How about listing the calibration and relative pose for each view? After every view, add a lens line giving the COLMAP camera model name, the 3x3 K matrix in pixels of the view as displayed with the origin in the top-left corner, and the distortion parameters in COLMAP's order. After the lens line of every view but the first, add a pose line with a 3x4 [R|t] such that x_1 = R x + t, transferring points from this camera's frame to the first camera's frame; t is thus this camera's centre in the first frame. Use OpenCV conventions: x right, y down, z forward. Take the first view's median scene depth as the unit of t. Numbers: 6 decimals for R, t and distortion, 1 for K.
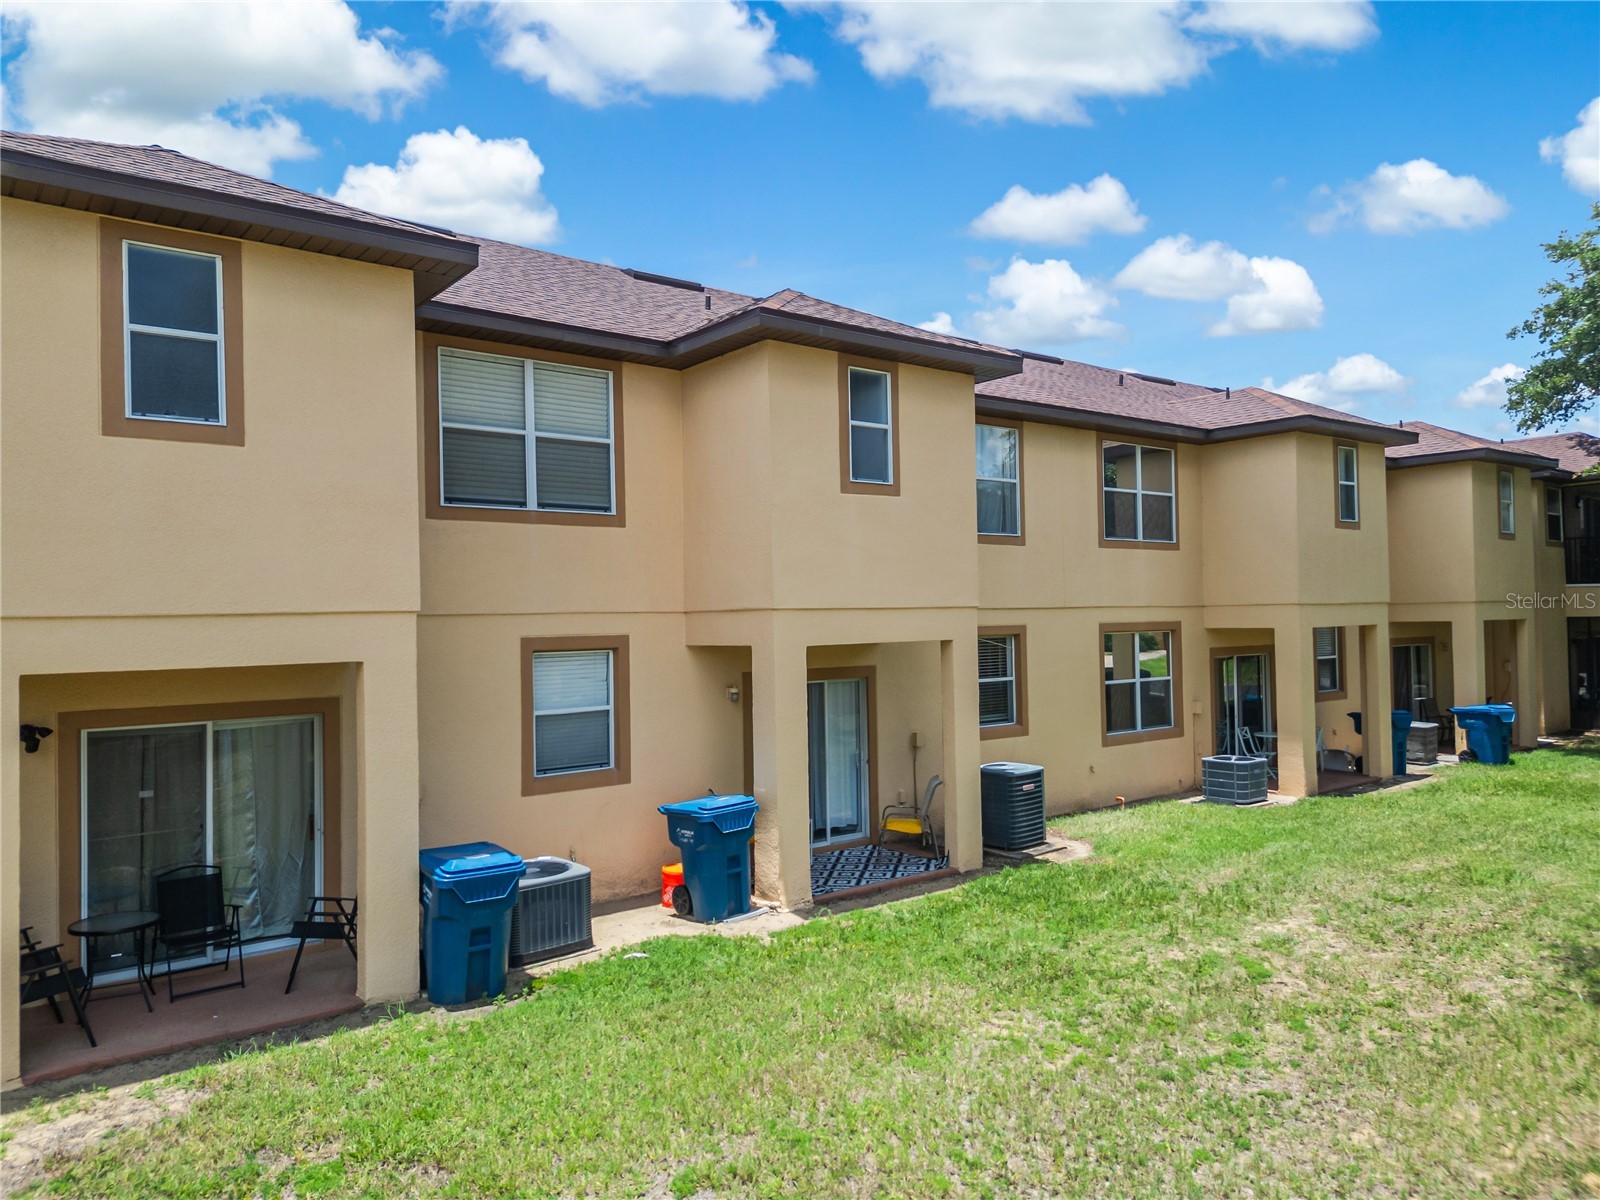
lens RADIAL K [[1122.7, 0, 812.3], [0, 1122.7, 607.0], [0, 0, 1]] dist [0.039532, -0.036684]
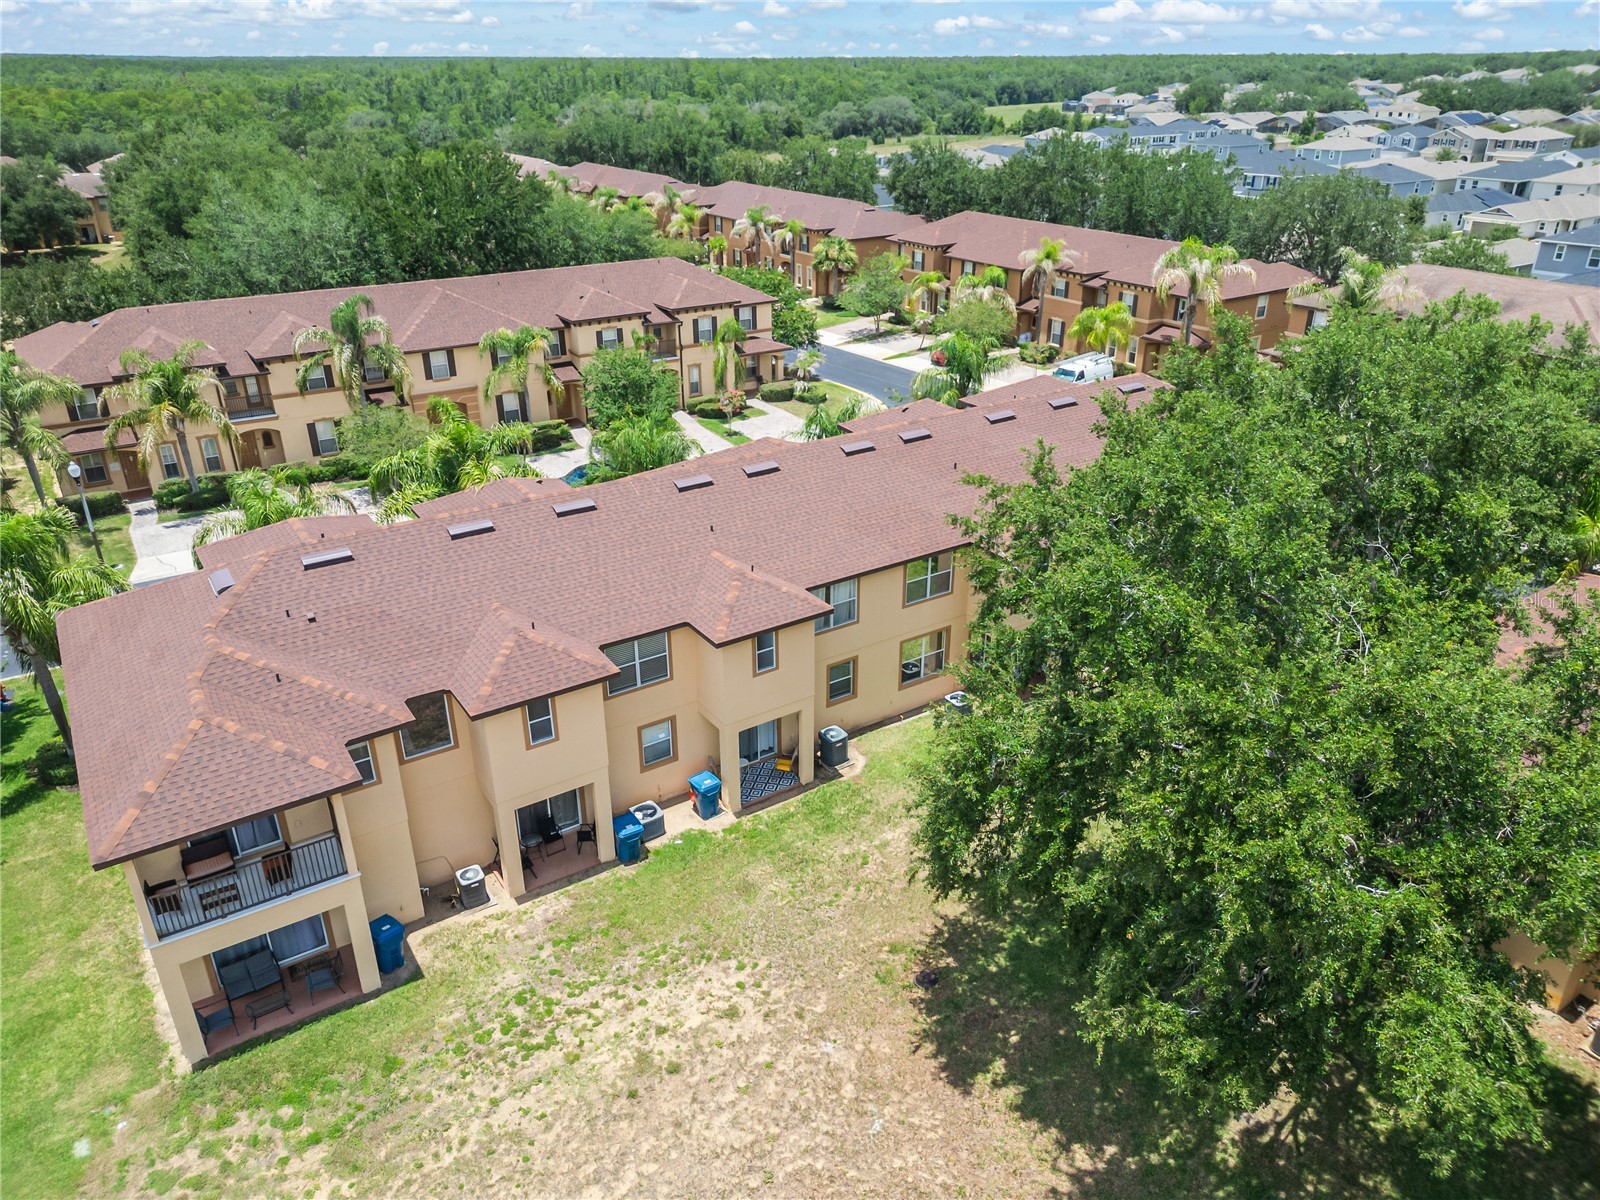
lens RADIAL K [[1122.7, 0, 799.9], [0, 1122.7, 593.9], [0, 0, 1]] dist [0.039532, -0.036684]
pose [[0.994398, 0.061809, -0.085748, 0.356144], [-0.016155, 0.890557, 0.454585, -1.511570], [0.104461, -0.450653, 0.886566, -1.266400]]
